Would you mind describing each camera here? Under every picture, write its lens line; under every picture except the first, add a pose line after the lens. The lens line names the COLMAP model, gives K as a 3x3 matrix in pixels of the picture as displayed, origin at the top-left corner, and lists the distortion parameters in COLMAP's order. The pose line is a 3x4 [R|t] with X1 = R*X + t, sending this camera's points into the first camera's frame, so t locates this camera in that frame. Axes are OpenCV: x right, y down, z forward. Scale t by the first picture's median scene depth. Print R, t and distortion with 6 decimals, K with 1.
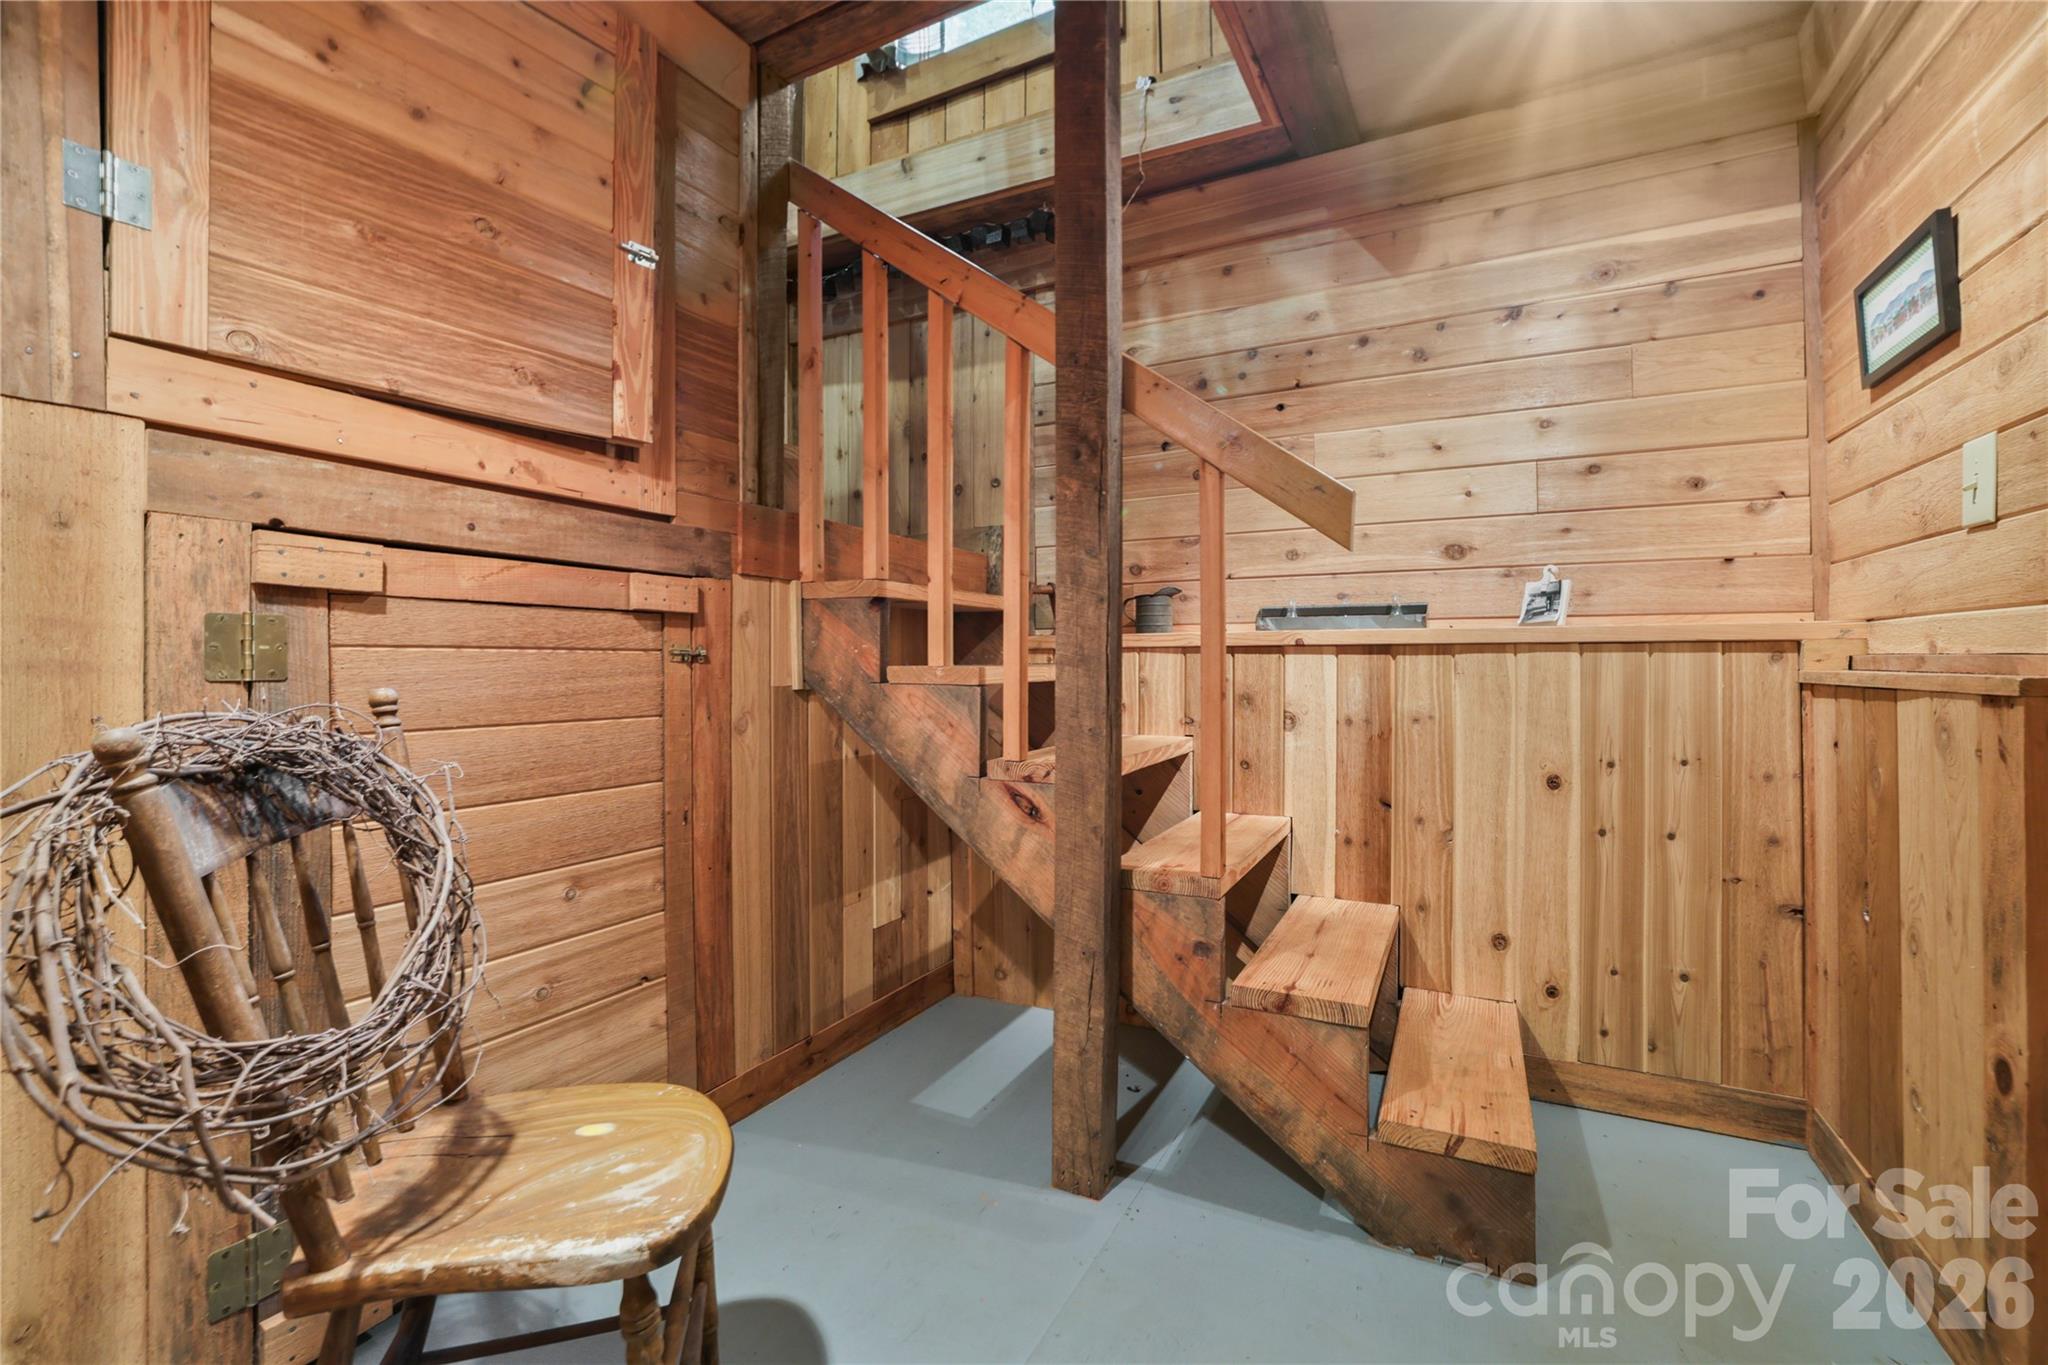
lens RADIAL K [[863.9, 0, 1026.3], [0, 863.9, 654.9], [0, 0, 1]] dist [-0.028368, 0.000224]
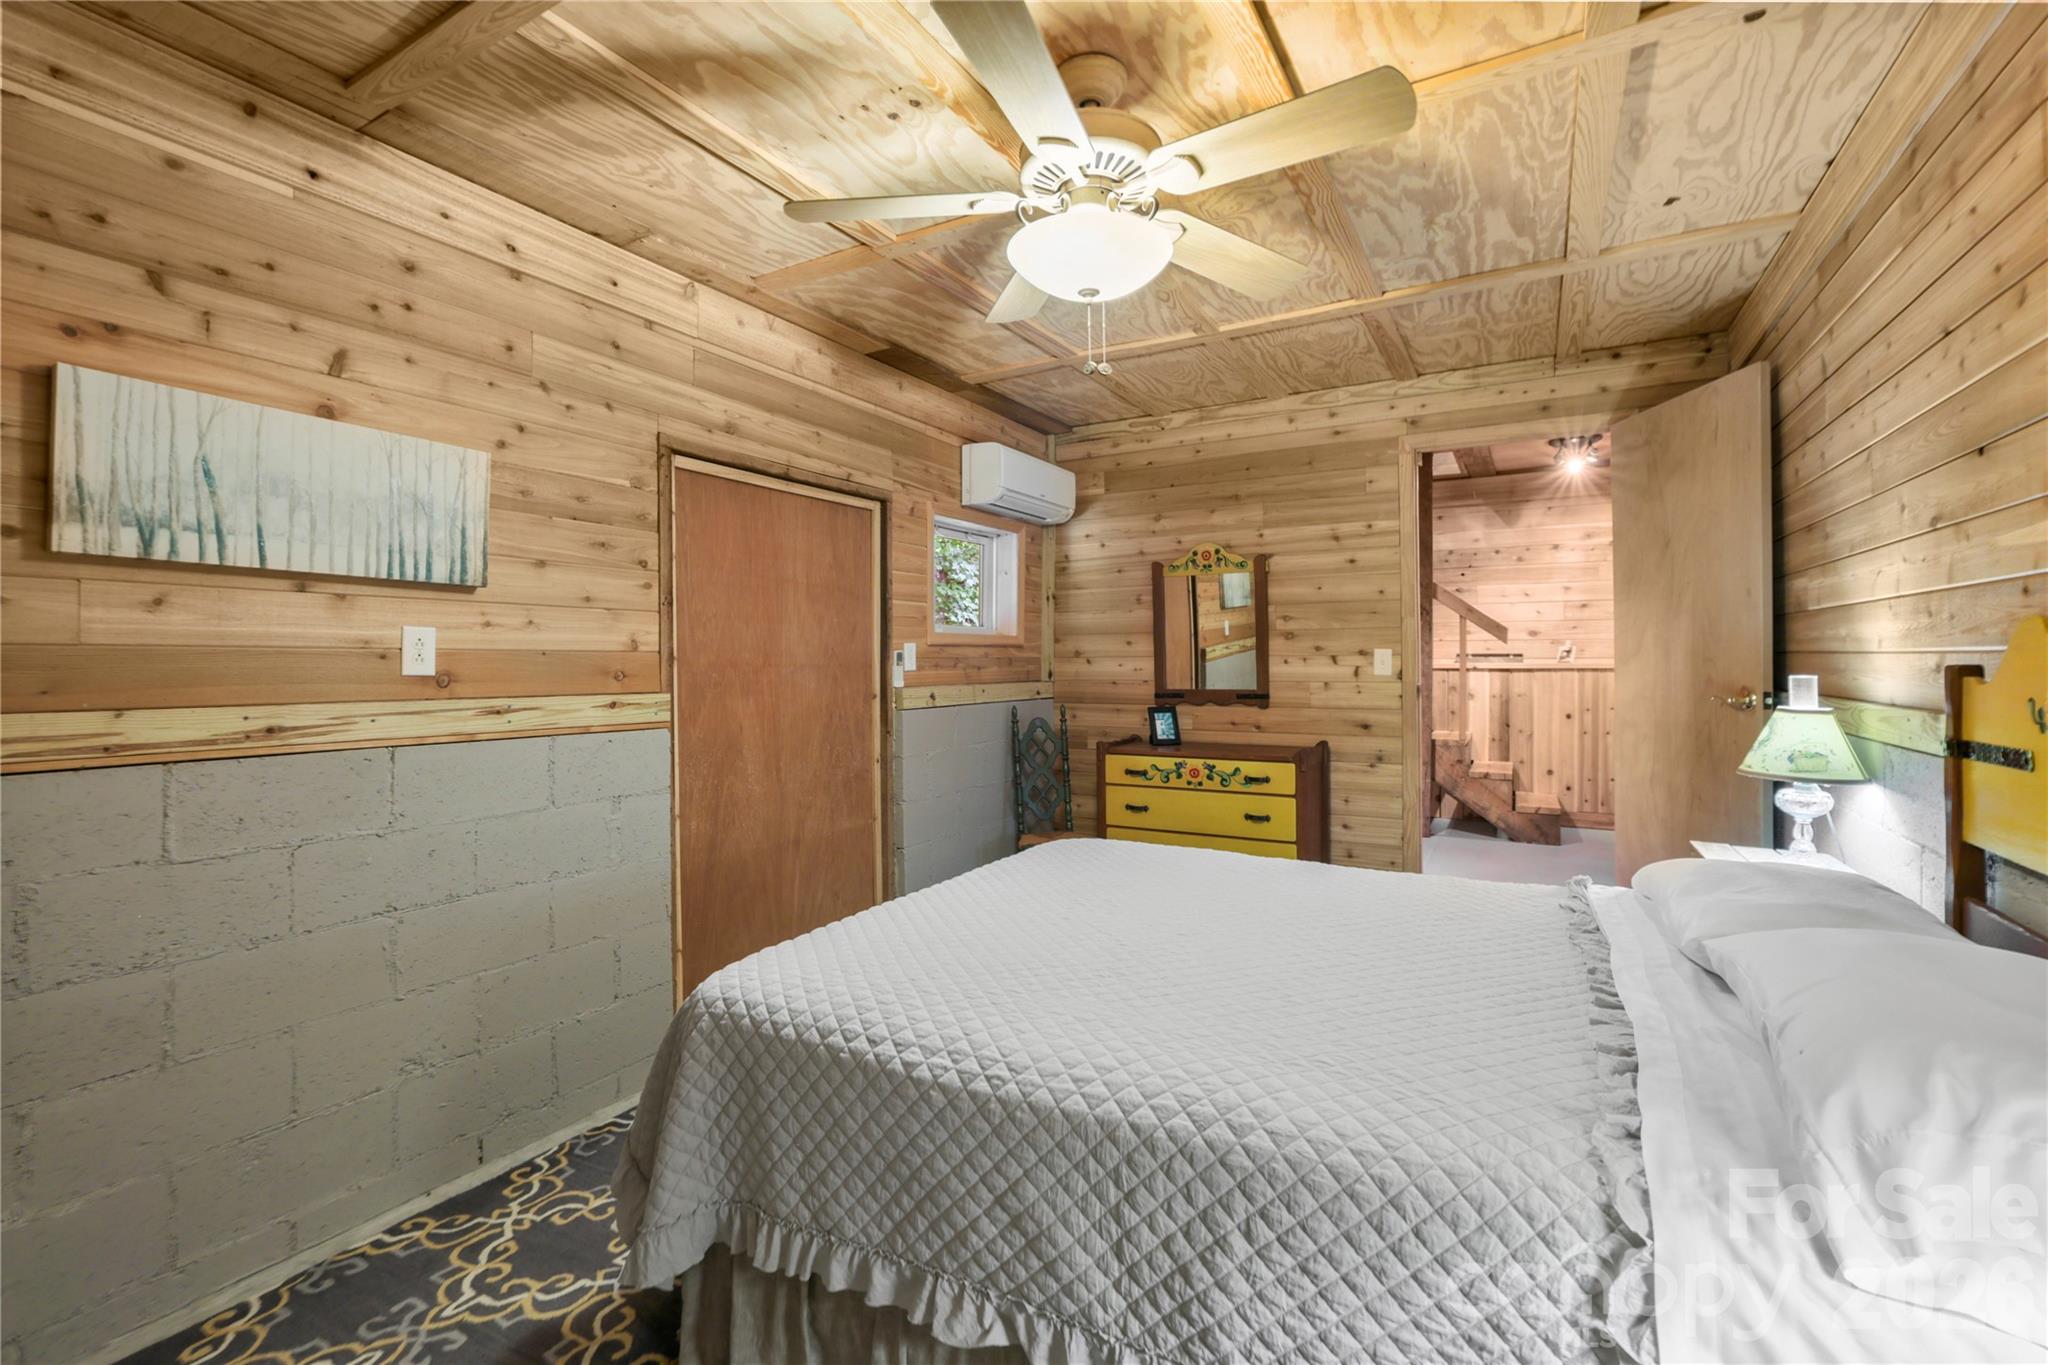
lens RADIAL K [[863.9, 0, 1026.3], [0, 863.9, 654.9], [0, 0, 1]] dist [-0.028368, 0.000224]
pose [[0.999038, 0.000610, -0.043840, -1.024625], [-0.000605, 1.000000, 0.000145, -0.055839], [0.043840, -0.000118, 0.999039, -1.848150]]
